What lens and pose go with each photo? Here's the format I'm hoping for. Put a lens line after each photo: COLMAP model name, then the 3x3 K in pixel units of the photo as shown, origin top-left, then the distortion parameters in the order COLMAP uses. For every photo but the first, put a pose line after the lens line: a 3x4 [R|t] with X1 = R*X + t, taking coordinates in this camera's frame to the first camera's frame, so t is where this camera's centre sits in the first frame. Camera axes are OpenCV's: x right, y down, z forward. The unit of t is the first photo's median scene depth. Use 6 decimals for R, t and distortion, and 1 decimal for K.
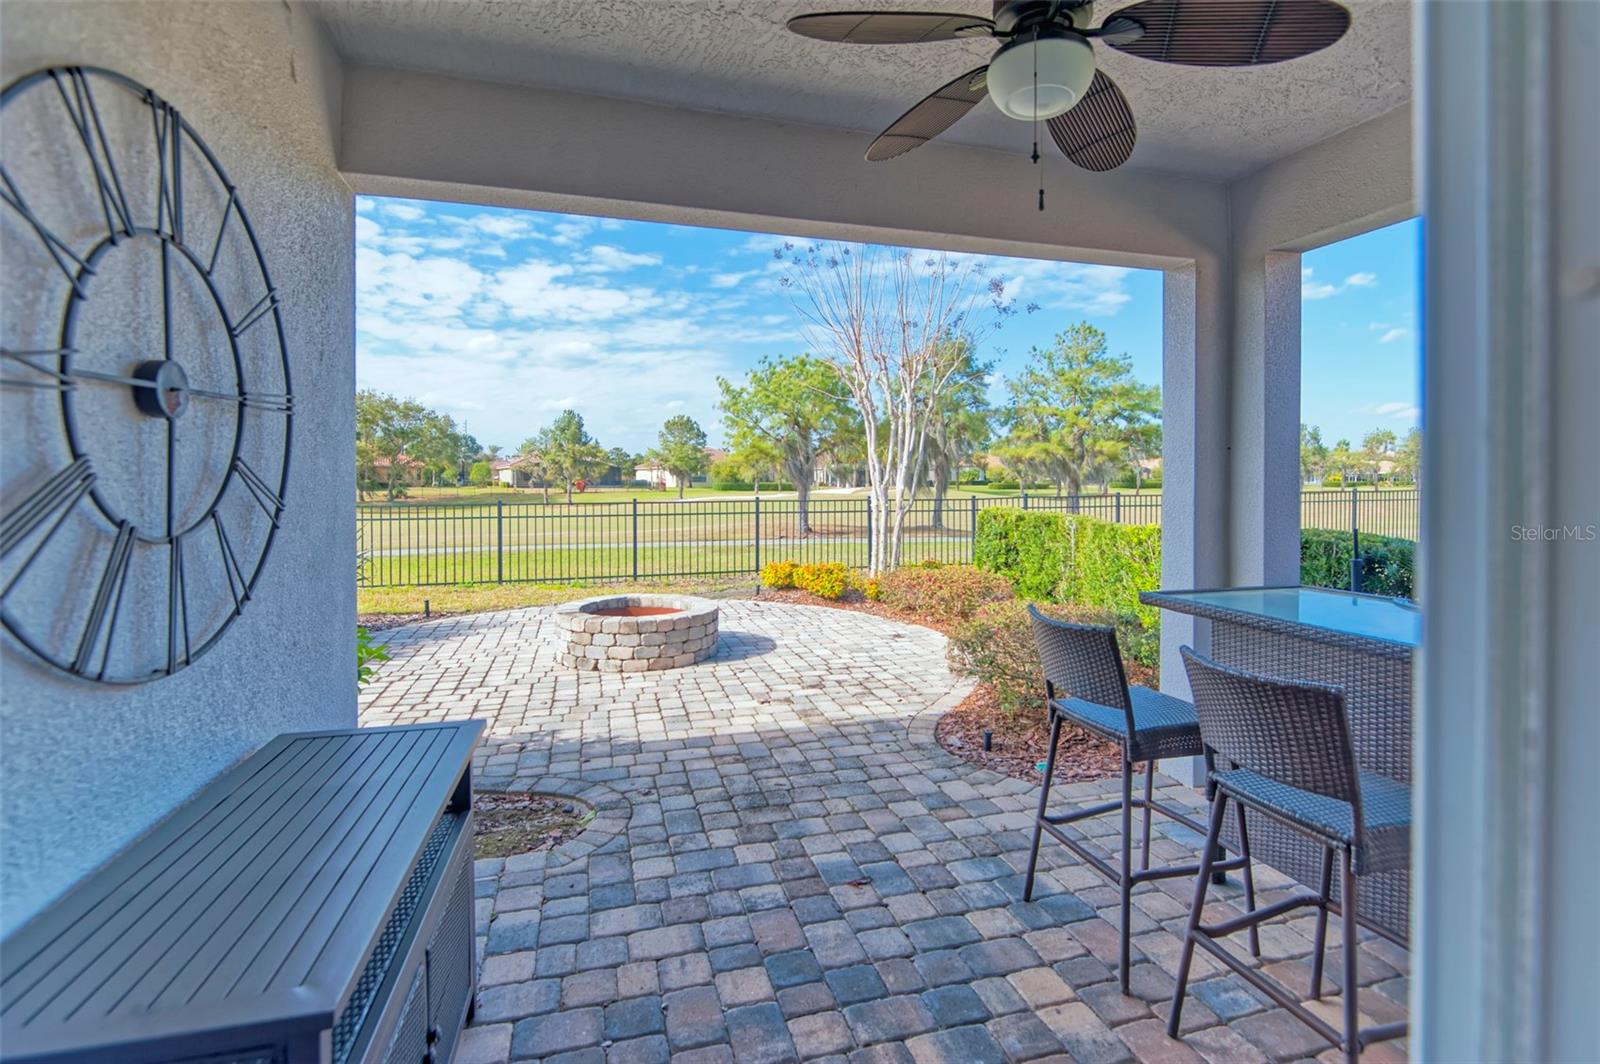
lens RADIAL K [[732.1, 0, 804.2], [0, 732.1, 479.2], [0, 0, 1]] dist [-0.001417, -0.007457]
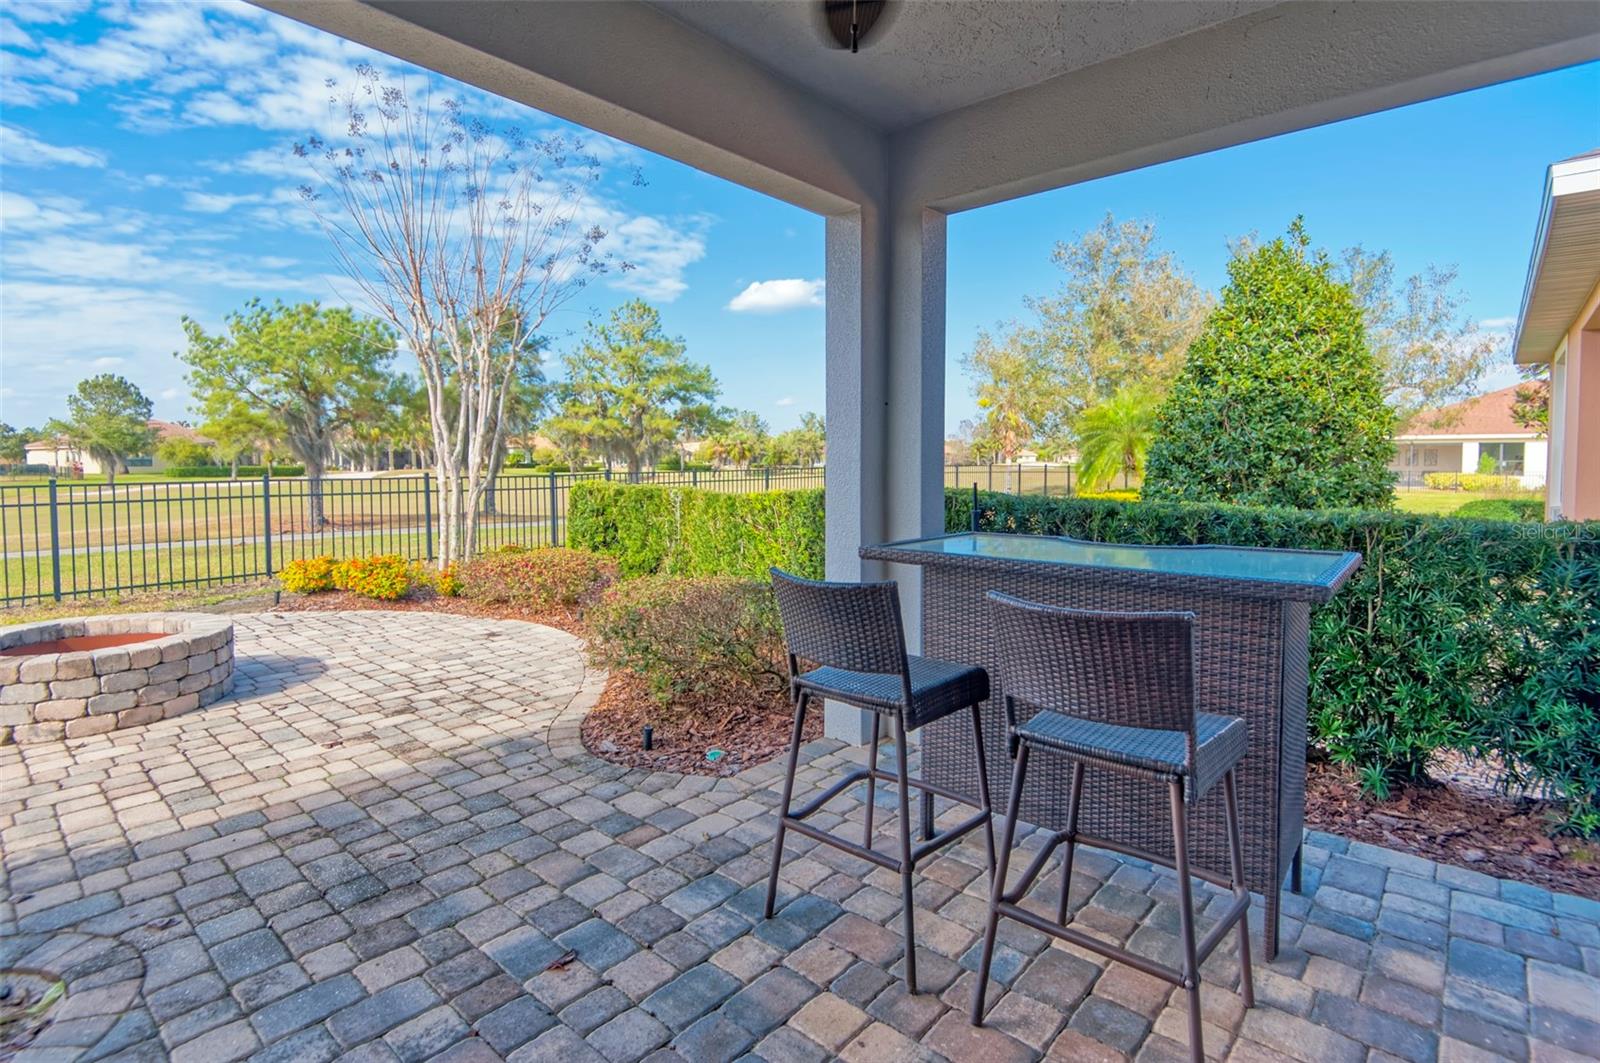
lens RADIAL K [[769.5, 0, 775.4], [0, 769.5, 492.4], [0, 0, 1]] dist [-0.002353, -0.007650]
pose [[0.851952, -0.023290, 0.523101, -0.062187], [0.002638, 0.999189, 0.040191, 0.022664], [-0.523613, -0.032861, 0.851322, 0.113817]]
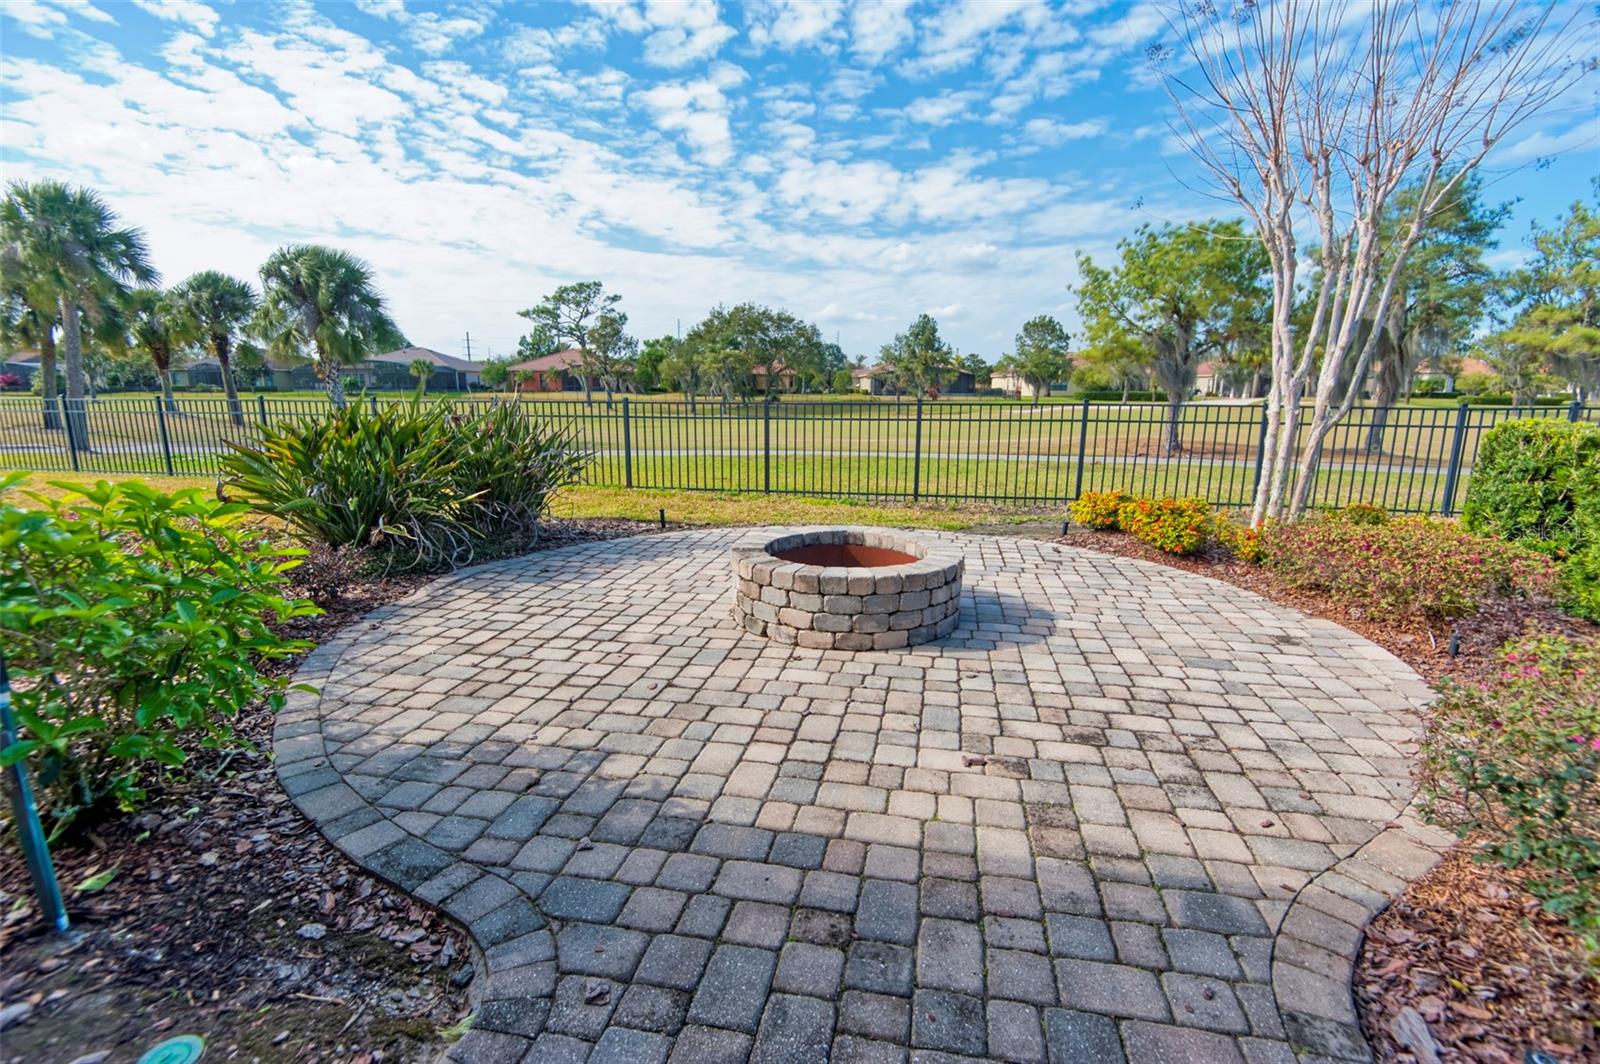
lens RADIAL K [[732.1, 0, 804.1], [0, 732.1, 544.0], [0, 0, 1]] dist [-0.001417, -0.007457]
pose [[0.889600, 0.099965, -0.445667, 0.049221], [-0.004865, 0.977774, 0.209608, 0.028195], [0.456715, -0.184299, 0.870314, 0.421403]]
